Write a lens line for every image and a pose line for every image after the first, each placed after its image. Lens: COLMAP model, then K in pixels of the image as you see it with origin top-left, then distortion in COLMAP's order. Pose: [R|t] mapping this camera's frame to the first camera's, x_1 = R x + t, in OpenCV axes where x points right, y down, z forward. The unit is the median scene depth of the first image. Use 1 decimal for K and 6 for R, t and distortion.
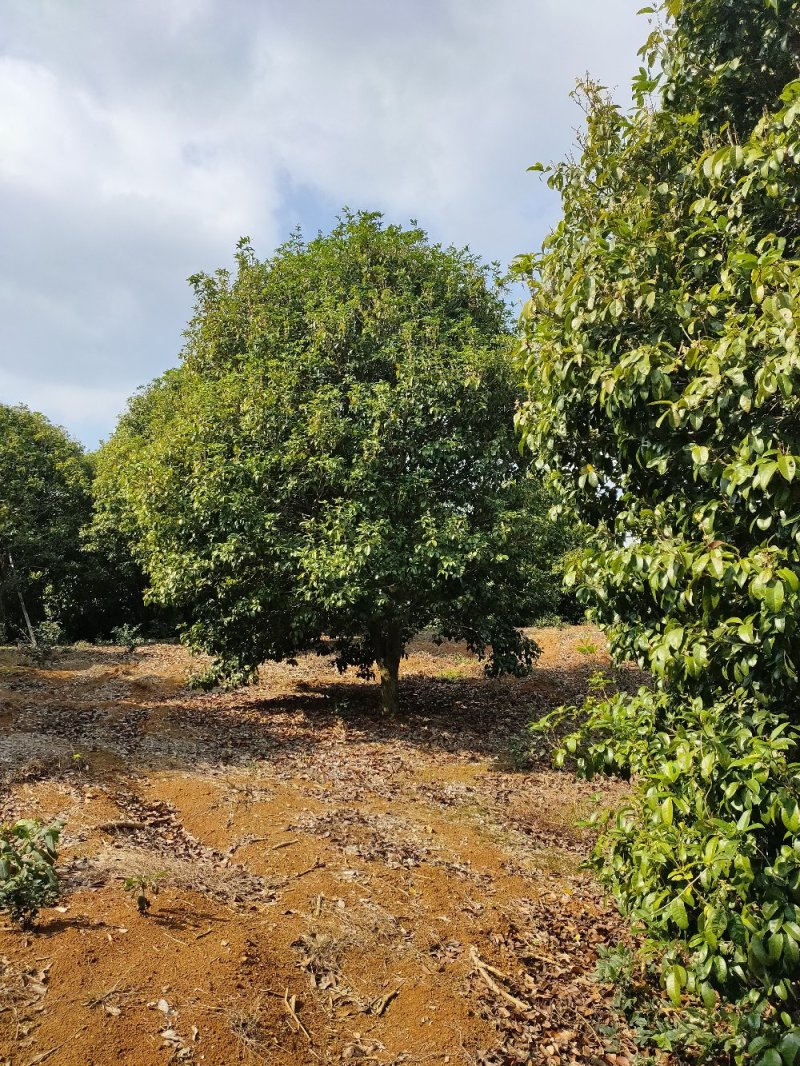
lens RADIAL K [[791.7, 0, 397.3], [0, 791.7, 539.1], [0, 0, 1]] dist [0.042629, -0.005132]
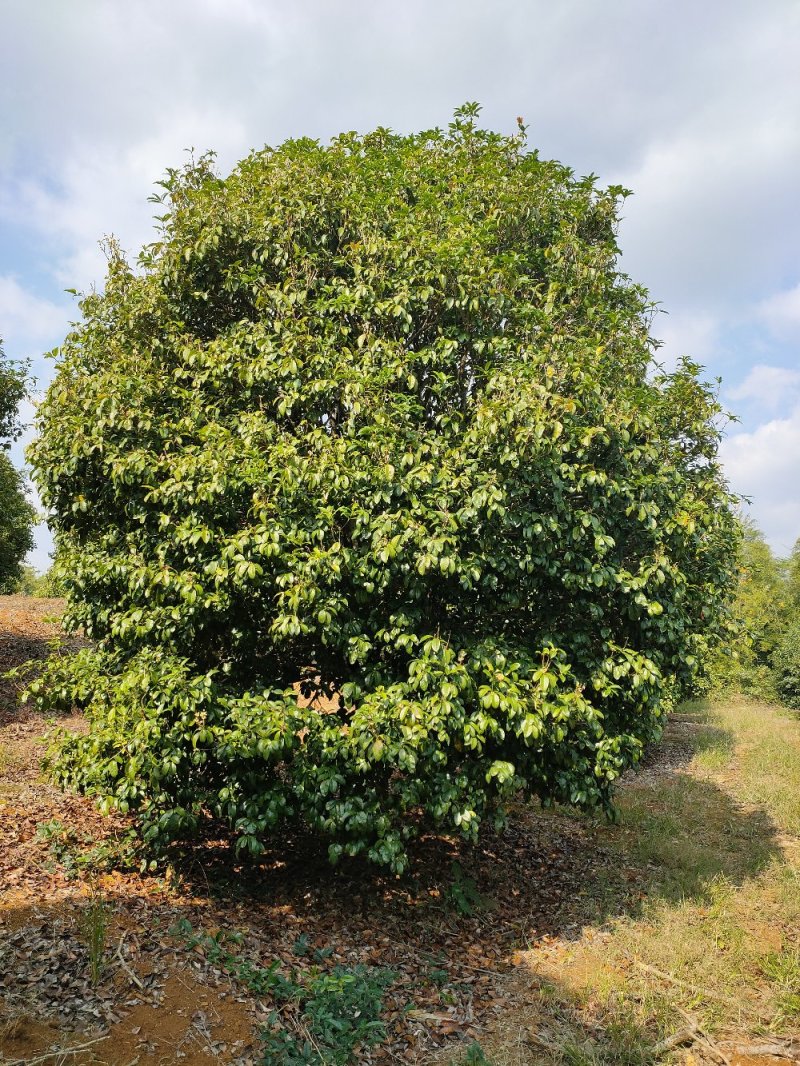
lens RADIAL K [[791.7, 0, 397.4], [0, 791.7, 533.1], [0, 0, 1]] dist [0.042629, -0.005132]
pose [[0.747427, 0.115364, 0.654251, -0.421370], [-0.129468, 0.991219, -0.026874, -0.091019], [-0.651606, -0.064618, 0.755800, -0.758180]]
